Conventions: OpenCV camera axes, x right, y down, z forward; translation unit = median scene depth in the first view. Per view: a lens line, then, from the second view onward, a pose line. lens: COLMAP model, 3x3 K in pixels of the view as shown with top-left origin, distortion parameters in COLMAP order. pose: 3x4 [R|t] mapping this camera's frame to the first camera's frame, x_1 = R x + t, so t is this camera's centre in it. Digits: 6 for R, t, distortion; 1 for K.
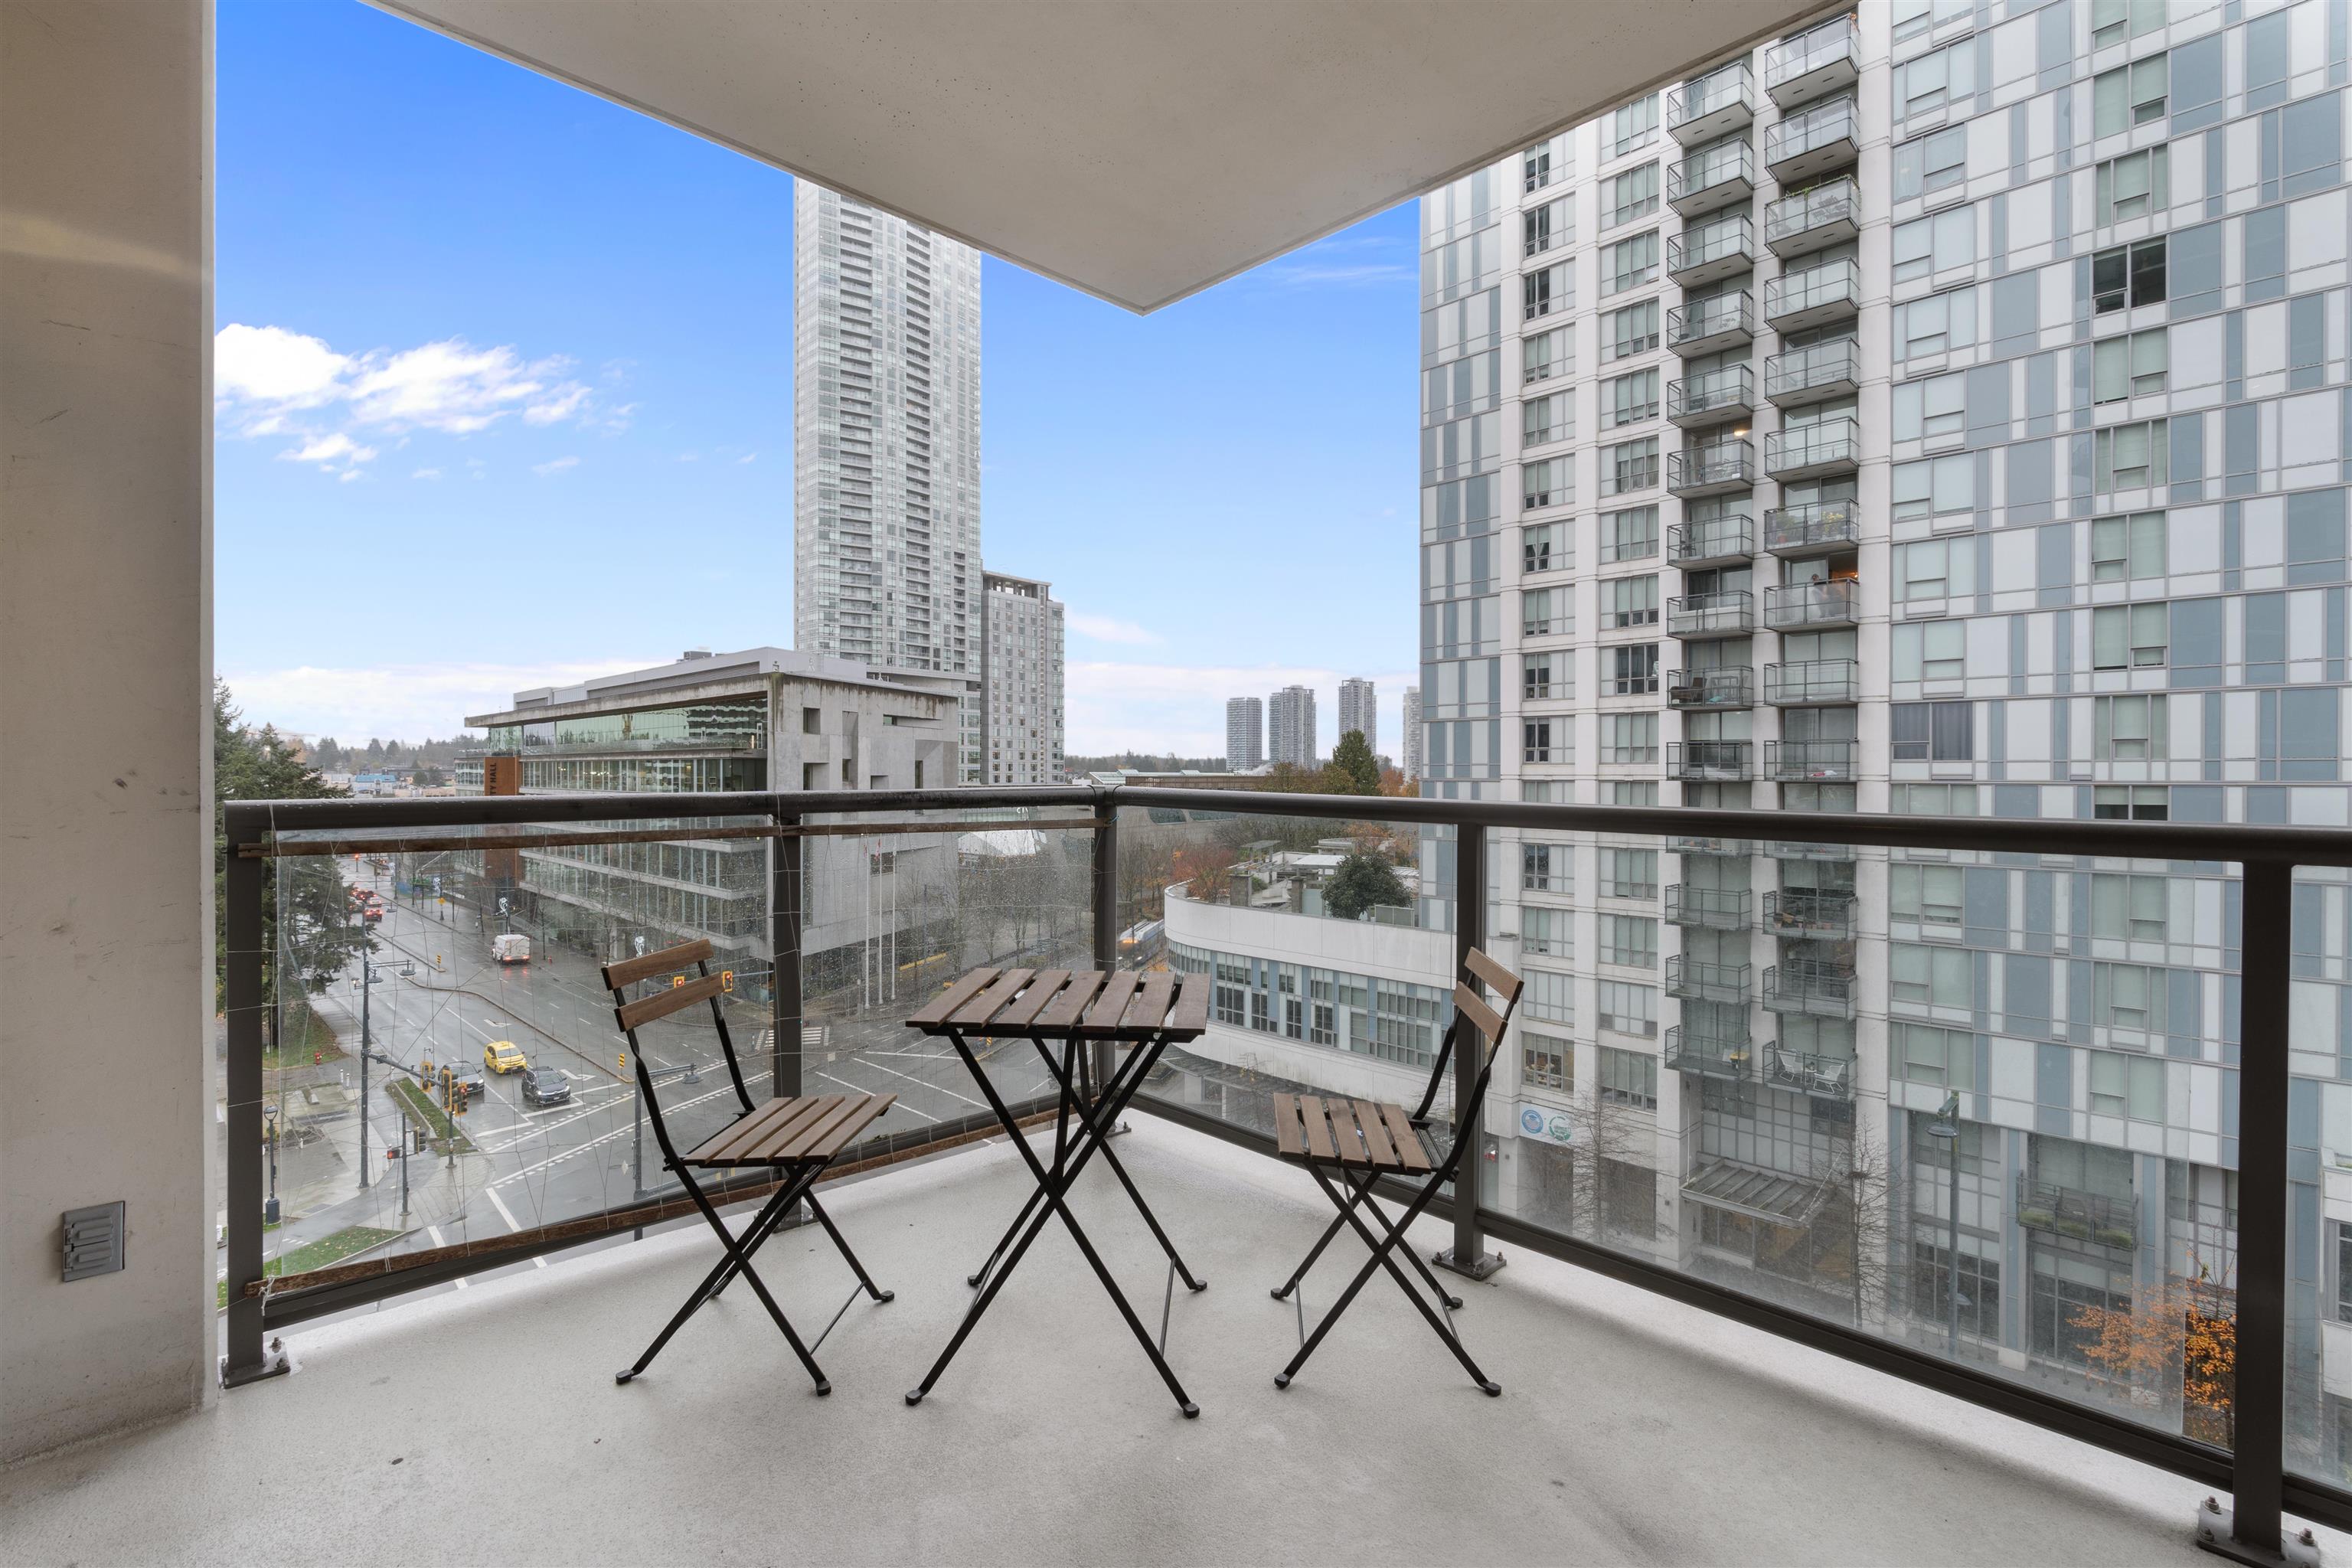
lens RADIAL K [[1078.0, 0, 1175.2], [0, 1078.0, 778.5], [0, 0, 1]] dist [-0.005880, 0.001098]
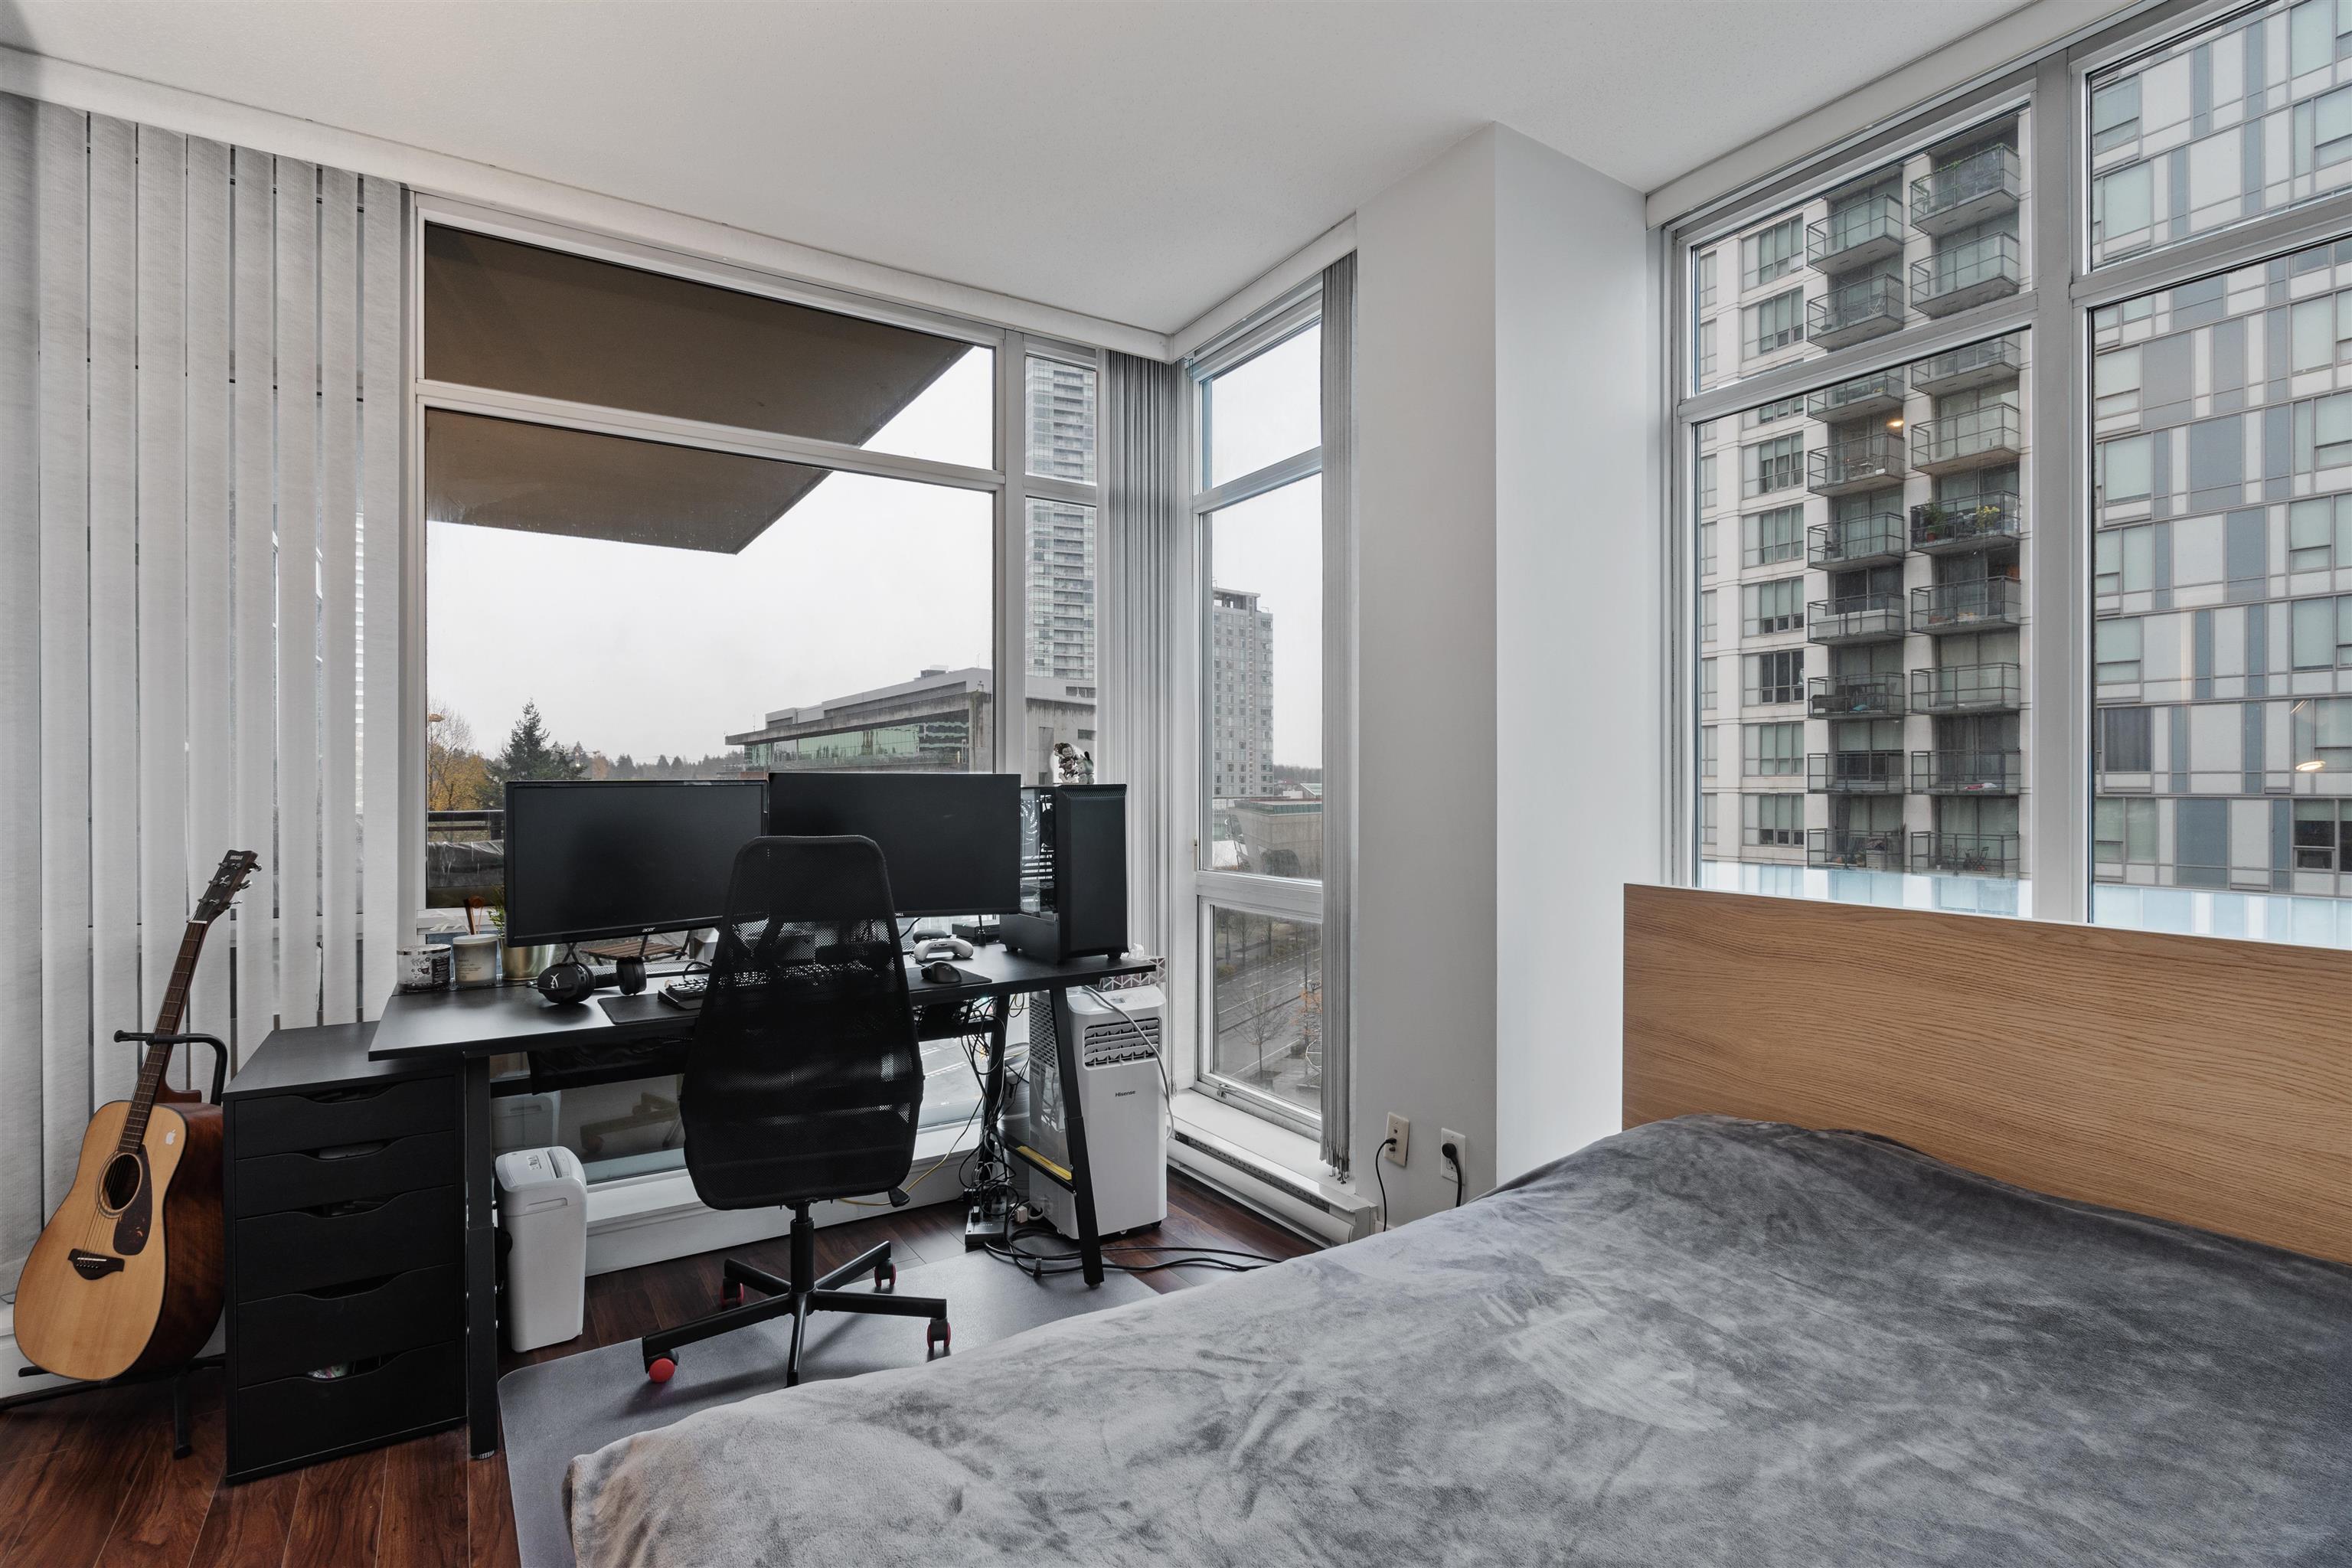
lens RADIAL K [[1099.3, 0, 1176.0], [0, 1099.3, 784.0], [0, 0, 1]] dist [-0.000022, -0.000127]
pose [[0.979370, -0.002365, -0.202060, 0.101568], [0.001272, 0.999984, -0.005537, -0.001928], [0.202070, 0.005166, 0.979357, -0.065719]]
